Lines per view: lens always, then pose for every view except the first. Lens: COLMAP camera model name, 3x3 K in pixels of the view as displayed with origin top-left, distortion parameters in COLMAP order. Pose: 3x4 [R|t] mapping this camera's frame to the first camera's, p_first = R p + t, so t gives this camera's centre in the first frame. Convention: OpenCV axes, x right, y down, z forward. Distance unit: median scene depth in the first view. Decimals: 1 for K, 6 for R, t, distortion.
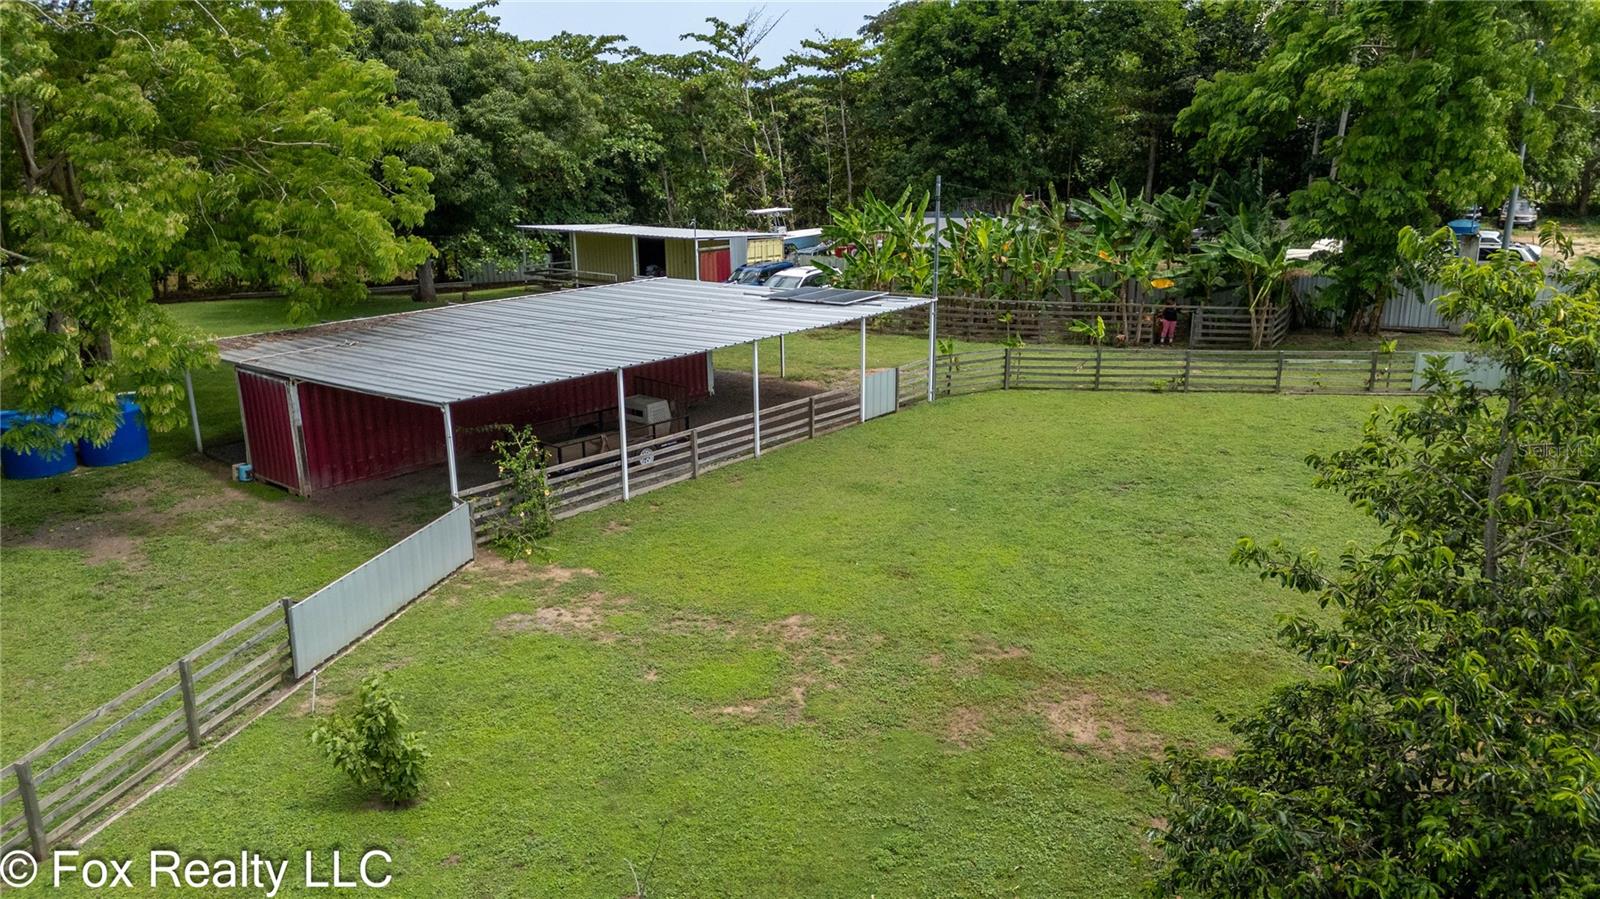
lens RADIAL K [[1185.5, 0, 800.0], [0, 1185.5, 449.5], [0, 0, 1]] dist [0.081668, -0.070824]
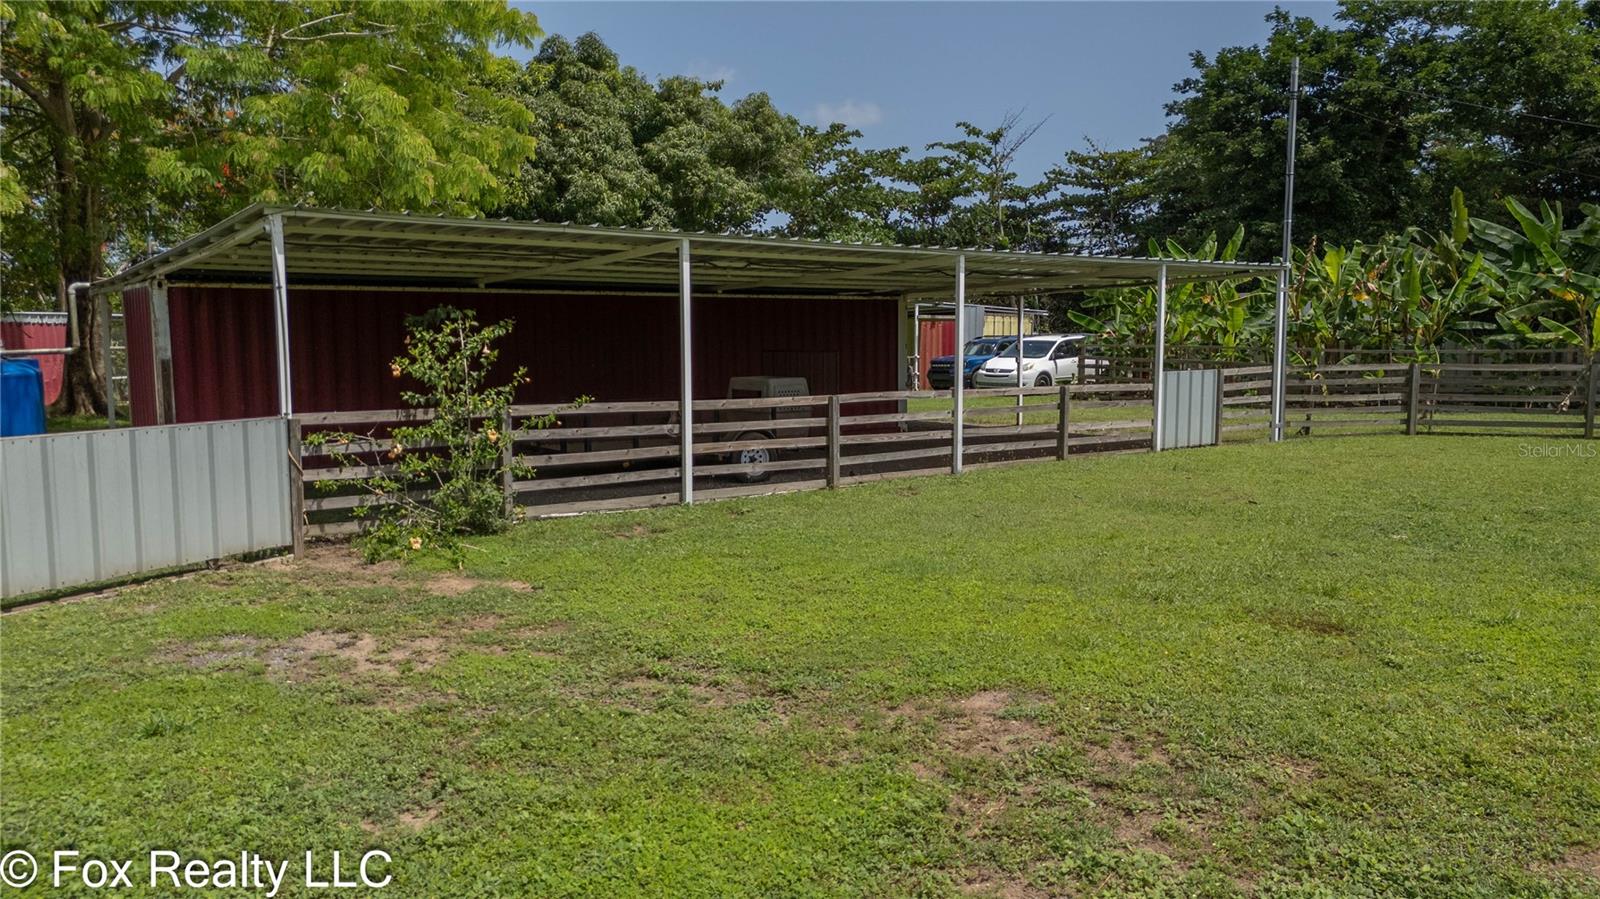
lens RADIAL K [[1185.5, 0, 800.0], [0, 1185.5, 449.5], [0, 0, 1]] dist [0.081668, -0.070824]
pose [[0.976794, 0.029100, -0.212196, 0.004757], [-0.066232, 0.983207, -0.170051, 0.053813], [0.203684, 0.180159, 0.962318, 0.268467]]
